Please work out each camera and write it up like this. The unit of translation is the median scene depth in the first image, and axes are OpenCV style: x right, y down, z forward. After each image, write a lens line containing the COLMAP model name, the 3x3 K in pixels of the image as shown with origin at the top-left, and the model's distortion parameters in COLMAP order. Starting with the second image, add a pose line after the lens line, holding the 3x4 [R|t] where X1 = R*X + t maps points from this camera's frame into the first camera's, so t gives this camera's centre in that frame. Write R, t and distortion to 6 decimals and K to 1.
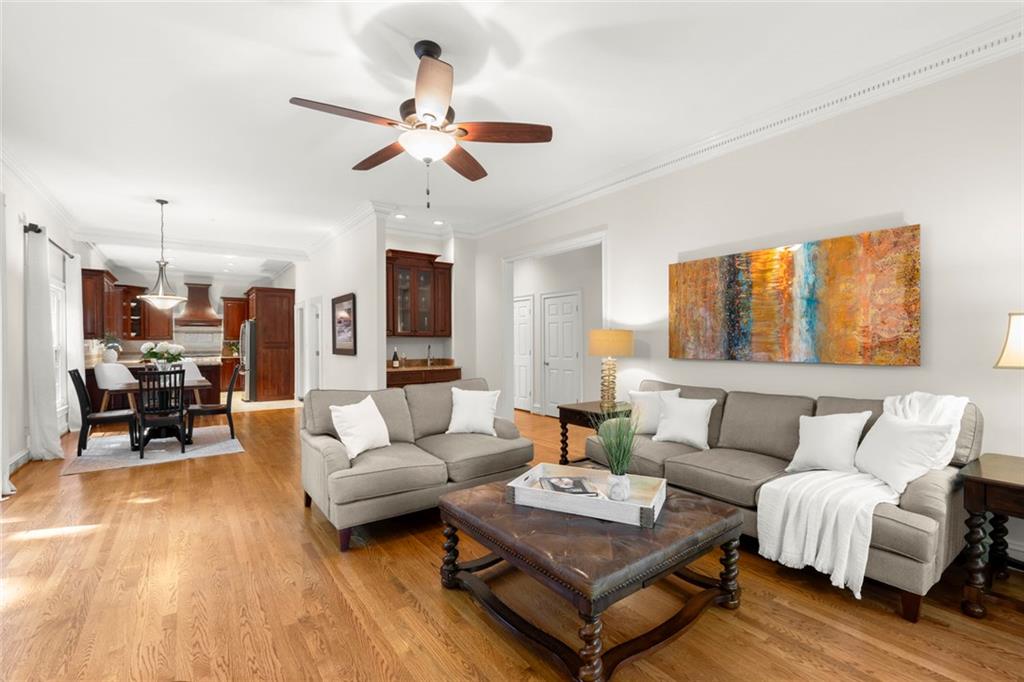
lens RADIAL K [[451.1, 0, 512.4], [0, 451.1, 341.0], [0, 0, 1]] dist [-0.001788, 0.000223]
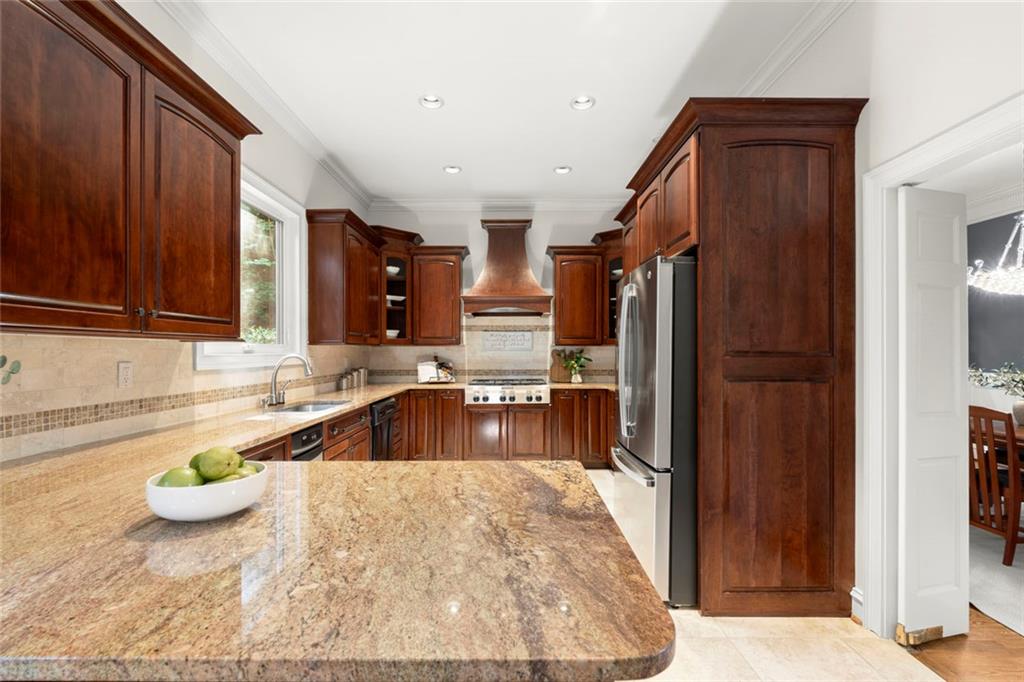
lens RADIAL K [[451.1, 0, 515.1], [0, 451.1, 348.7], [0, 0, 1]] dist [-0.001788, 0.000223]
pose [[0.815363, 0.000293, -0.578949, -0.434397], [-0.000417, 1.000000, -0.000081, 0.000979], [0.578949, 0.000307, 0.815363, 0.645993]]
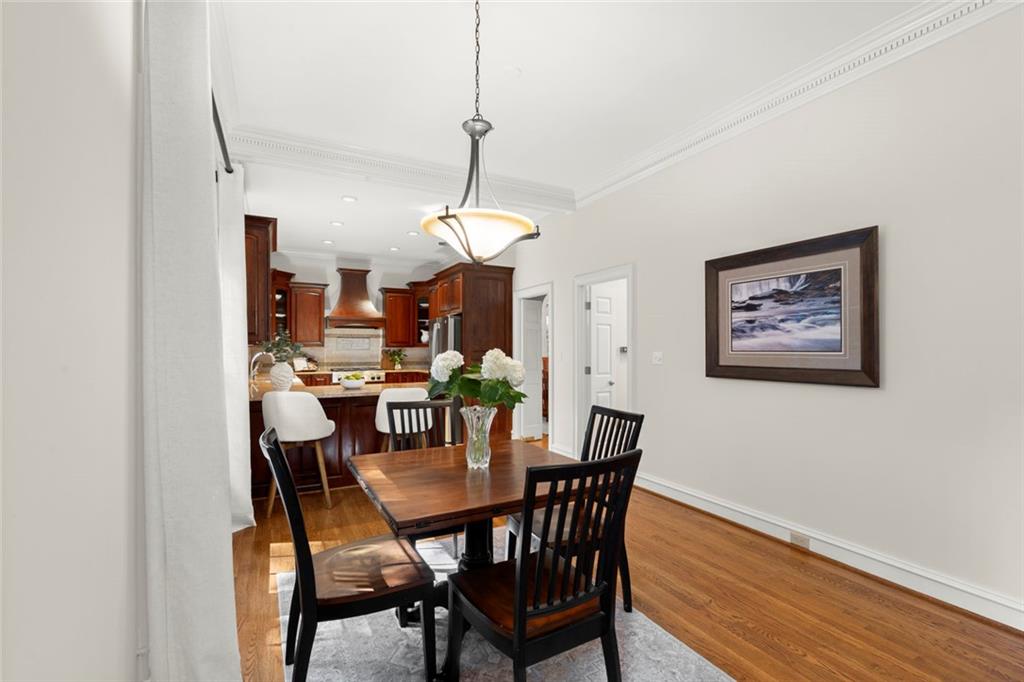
lens RADIAL K [[451.1, 0, 511.6], [0, 451.1, 348.6], [0, 0, 1]] dist [-0.001788, 0.000223]
pose [[0.989602, 0.001285, -0.143829, -0.346525], [-0.001160, 0.999999, 0.000955, -0.000737], [0.143830, -0.000779, 0.989602, 0.322936]]
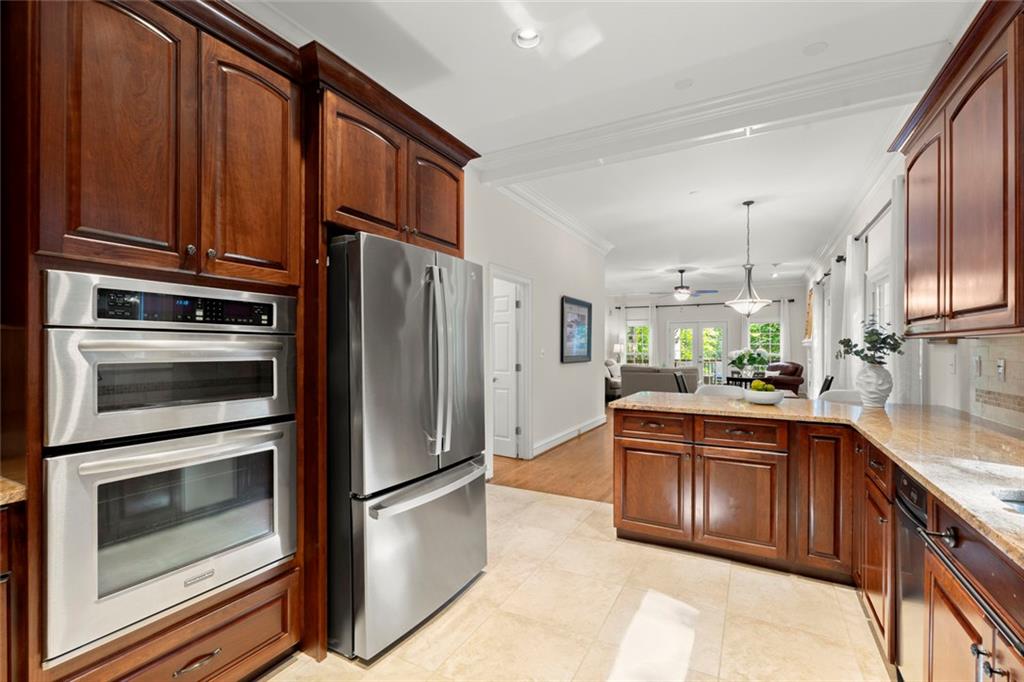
lens RADIAL K [[451.1, 0, 516.1], [0, 451.1, 347.9], [0, 0, 1]] dist [-0.001788, 0.000223]
pose [[-0.433446, 0.001777, 0.901178, -0.704565], [-0.002907, 0.999990, -0.003370, 0.002777], [-0.901175, -0.004080, -0.433437, 0.918416]]
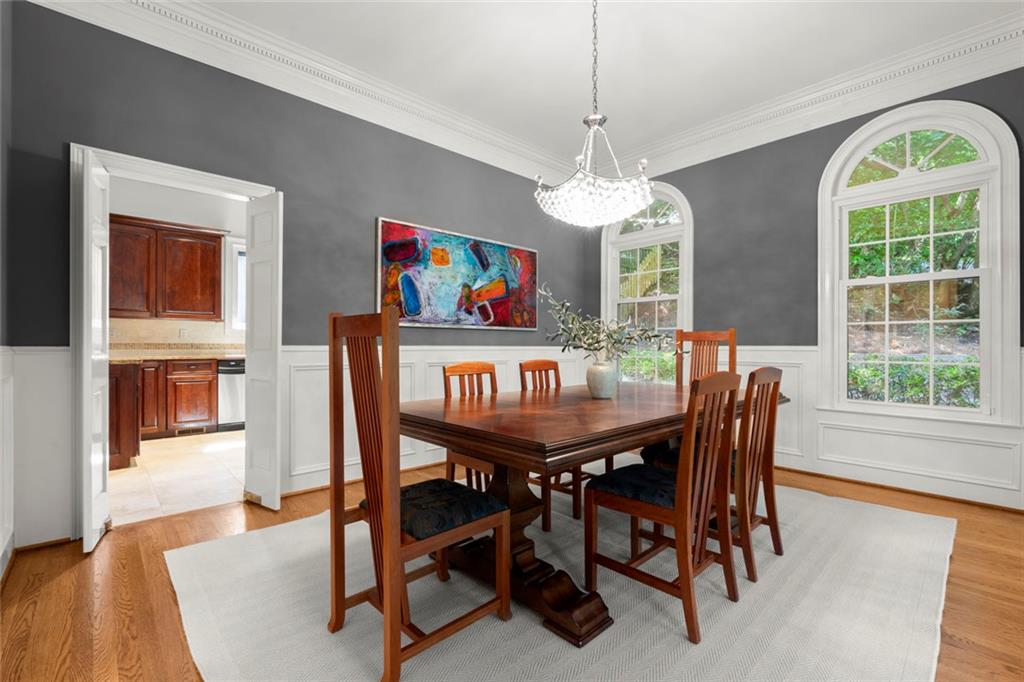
lens RADIAL K [[451.1, 0, 509.2], [0, 451.1, 347.8], [0, 0, 1]] dist [-0.001788, 0.000223]
pose [[0.119636, 0.008107, -0.992785, -0.136734], [-0.002087, 0.999967, 0.007914, 0.021010], [0.992816, 0.001125, 0.119649, 0.985822]]
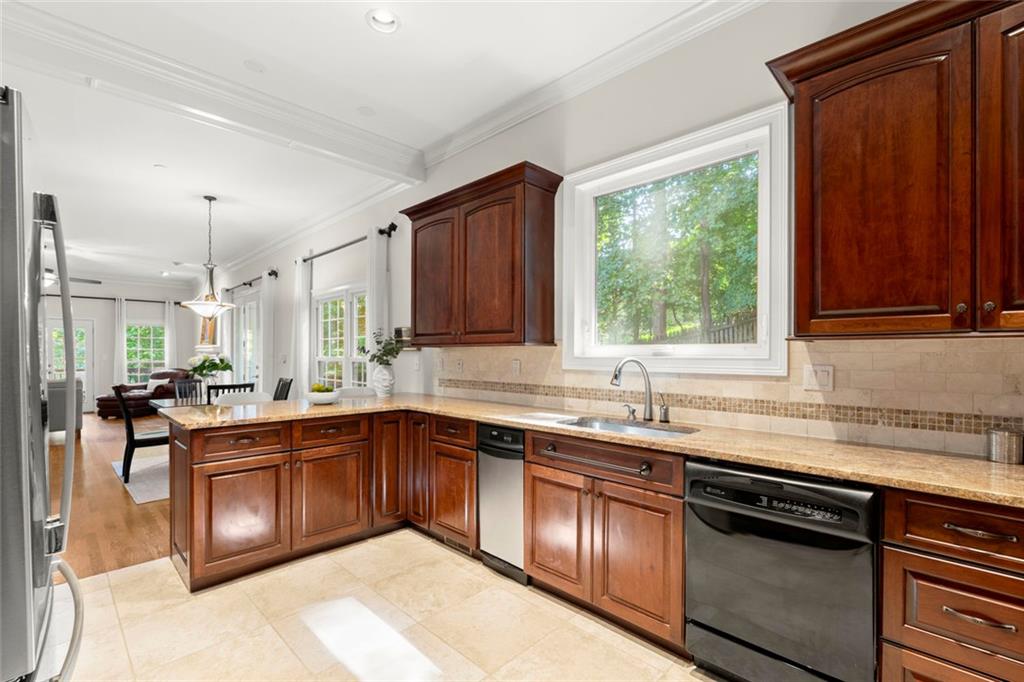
lens RADIAL K [[451.1, 0, 514.7], [0, 451.1, 356.0], [0, 0, 1]] dist [-0.001788, 0.000223]
pose [[-0.986168, 0.001886, -0.165737, -0.605246], [0.001705, 0.999998, 0.001234, 0.003224], [0.165739, 0.000934, -0.986169, 0.980258]]
